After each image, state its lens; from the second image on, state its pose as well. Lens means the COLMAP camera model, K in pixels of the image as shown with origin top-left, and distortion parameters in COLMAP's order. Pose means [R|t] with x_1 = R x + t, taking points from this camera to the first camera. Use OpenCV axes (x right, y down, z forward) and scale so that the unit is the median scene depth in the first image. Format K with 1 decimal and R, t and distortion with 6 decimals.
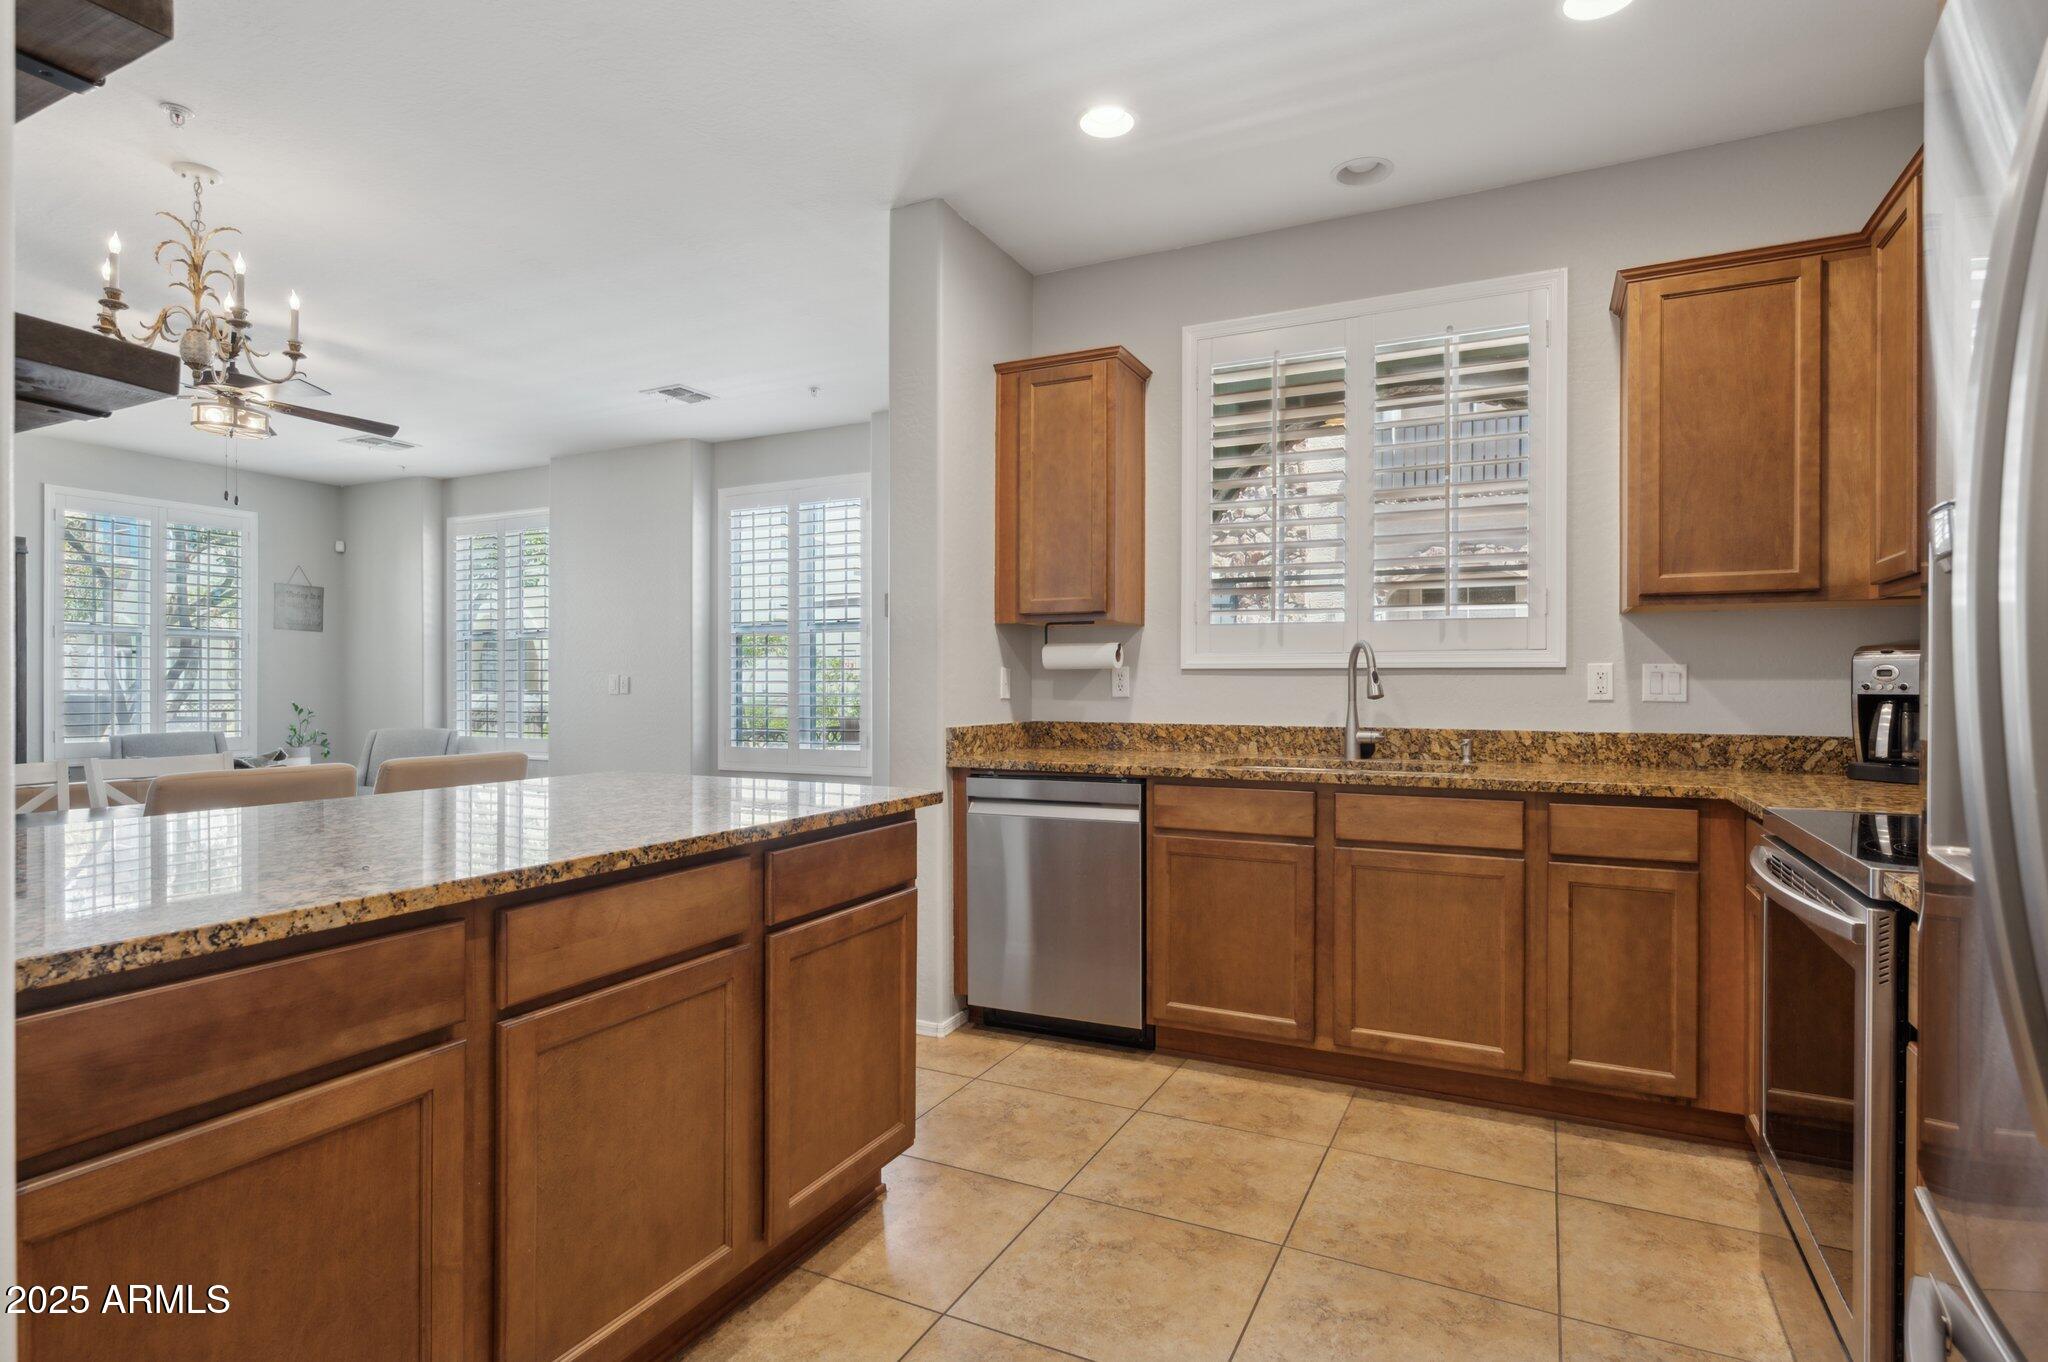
lens RADIAL K [[1027.9, 0, 1034.3], [0, 1027.9, 684.3], [0, 0, 1]] dist [-0.000370, -0.000643]
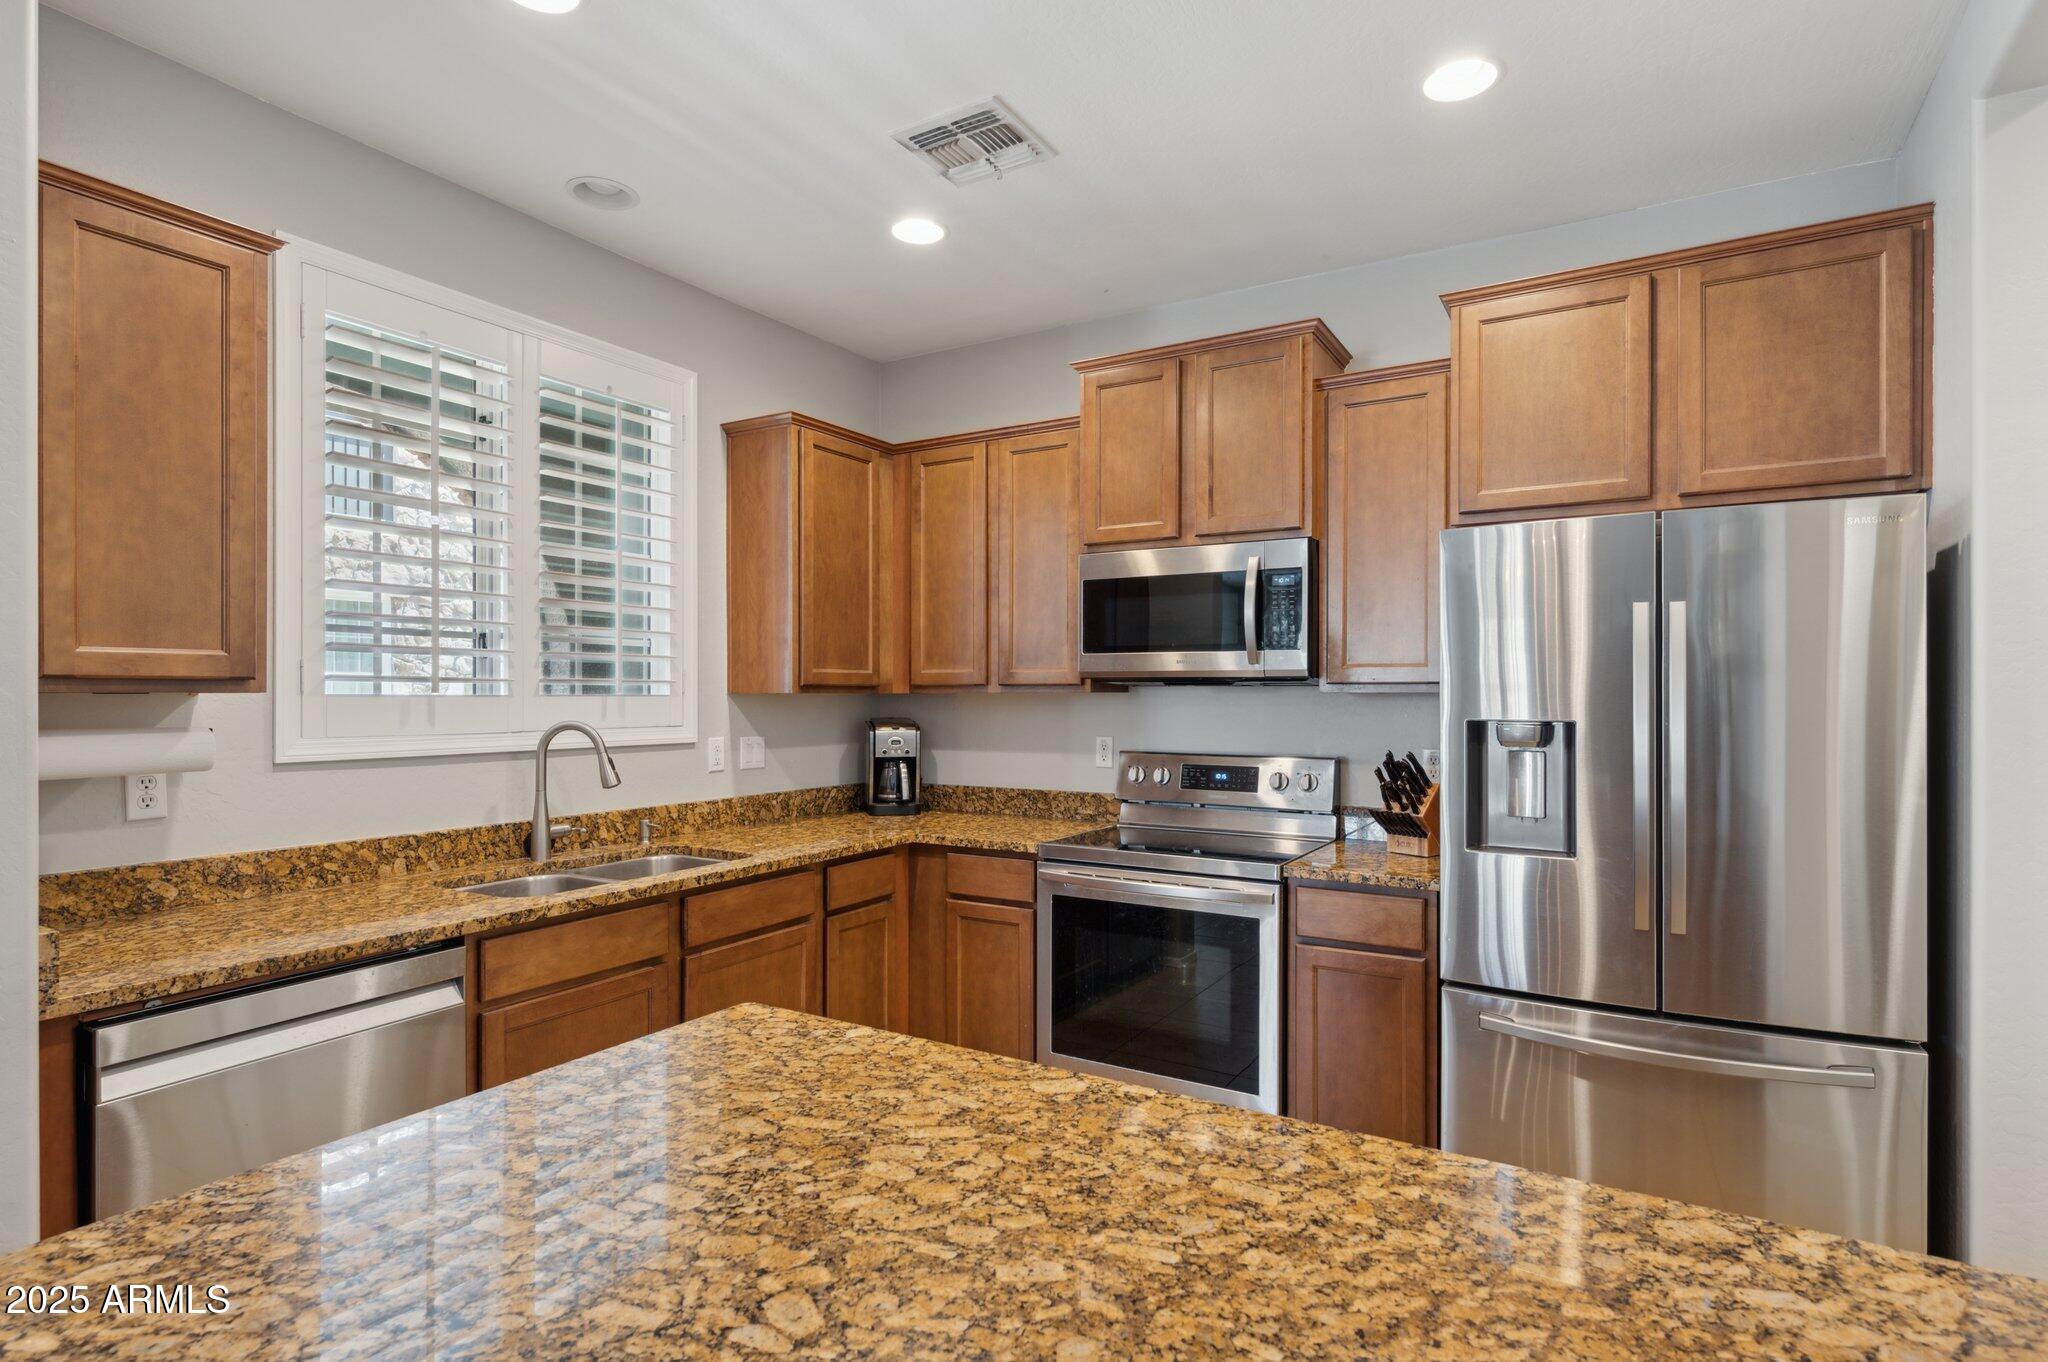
lens RADIAL K [[1027.9, 0, 1018.5], [0, 1027.9, 692.4], [0, 0, 1]] dist [-0.000370, -0.000643]
pose [[0.084738, -0.000686, 0.996403, -0.513483], [0.000420, 1.000000, 0.000653, -0.067013], [-0.996403, 0.000363, 0.084738, 0.547680]]
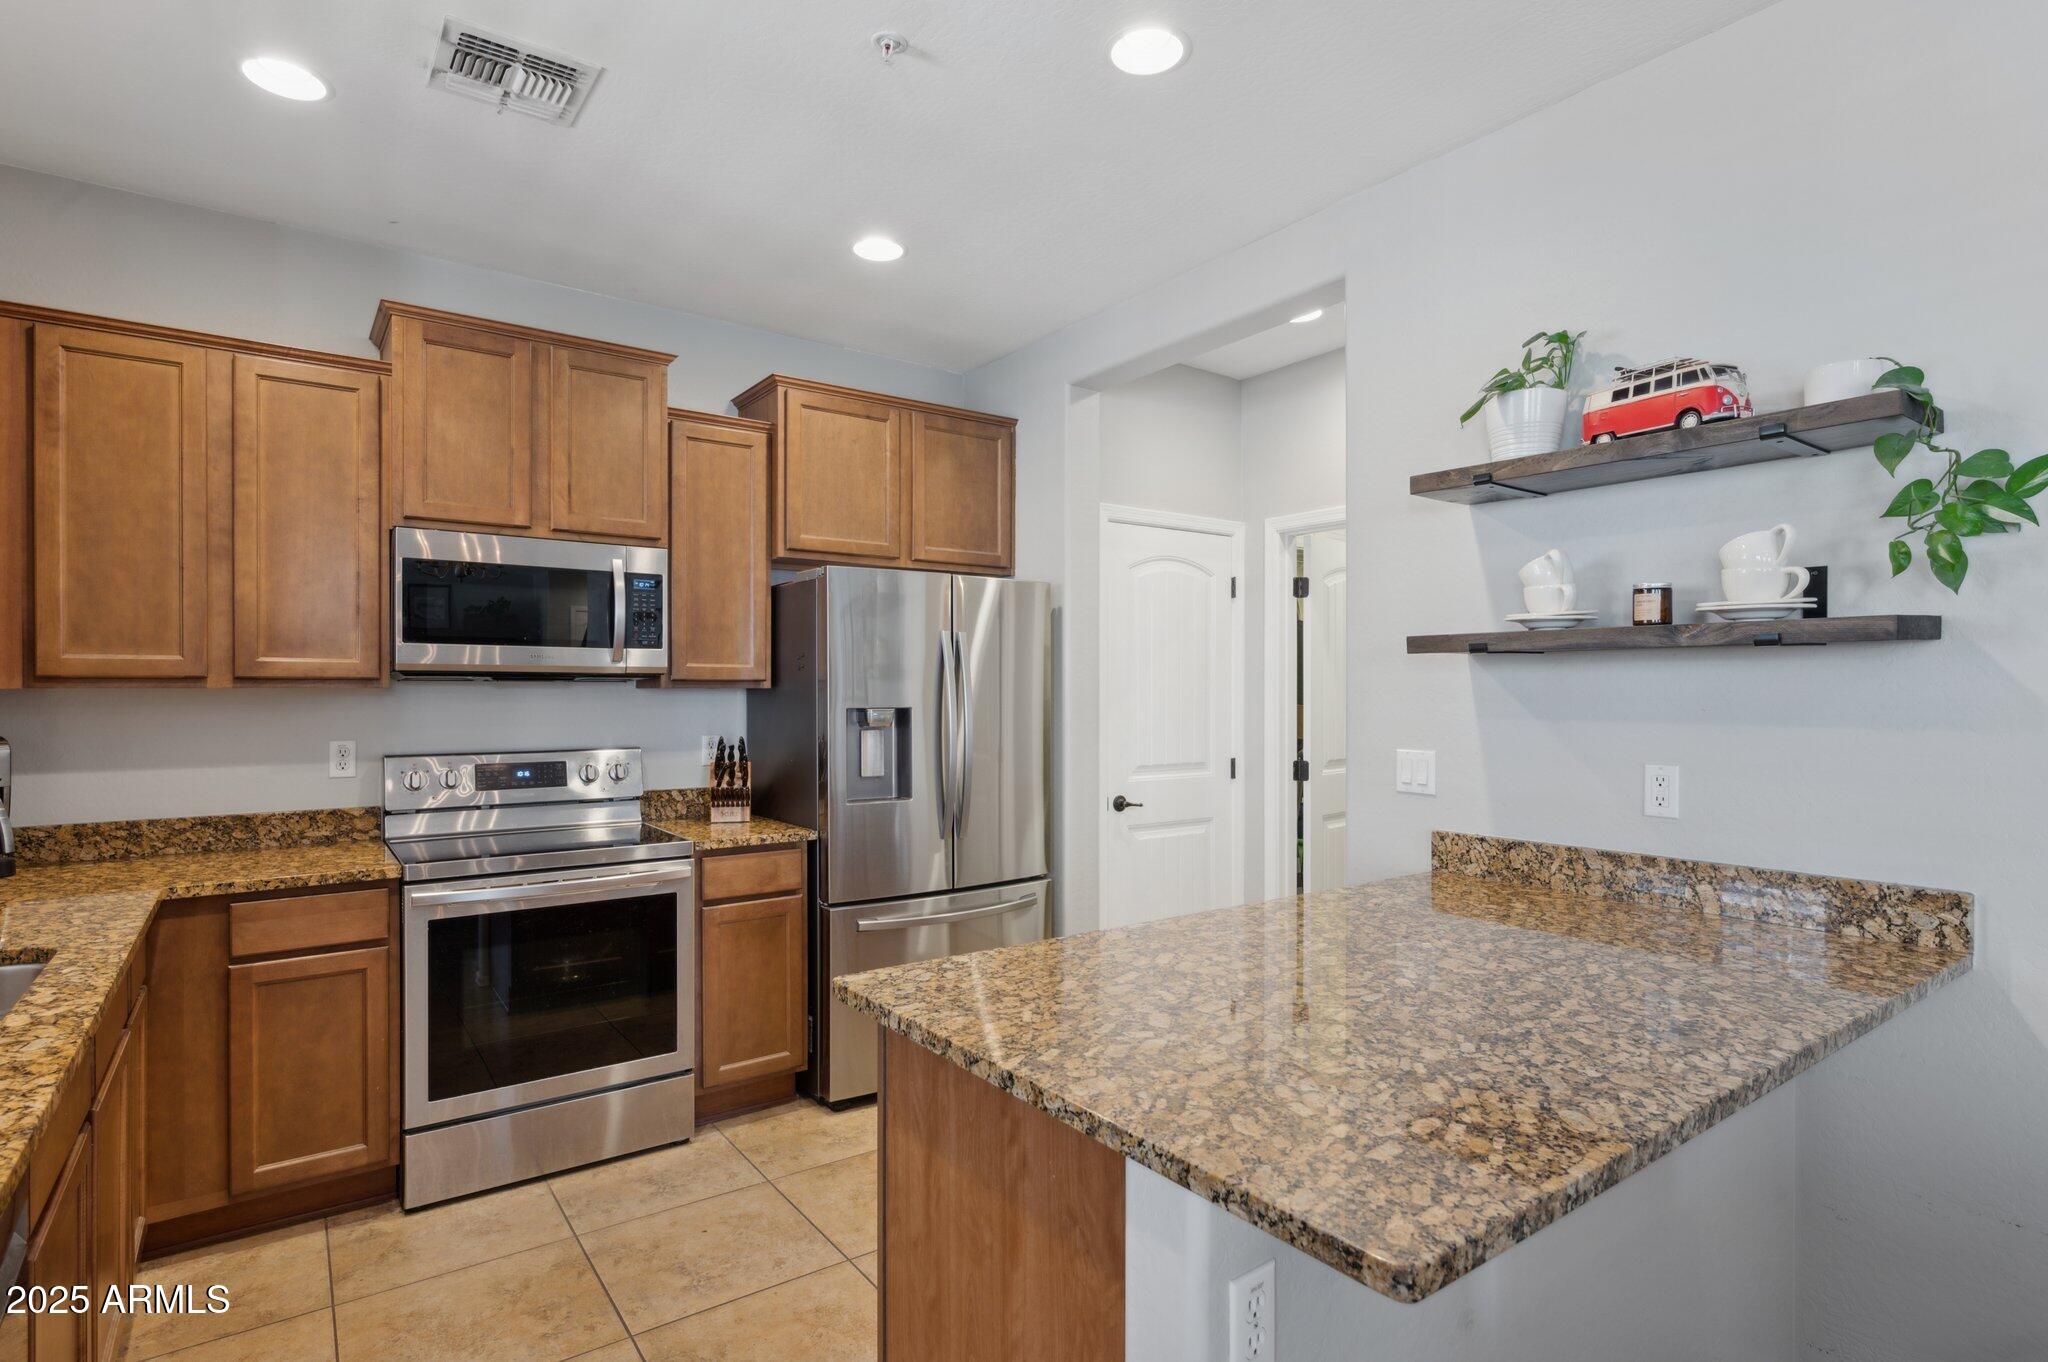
lens RADIAL K [[1027.9, 0, 1039.5], [0, 1027.9, 689.0], [0, 0, 1]] dist [-0.000370, -0.000643]
pose [[-0.886320, -0.001973, 0.463070, -0.380827], [-0.001527, 0.999998, 0.001339, -0.067215], [-0.463072, 0.000479, -0.886321, 1.097763]]
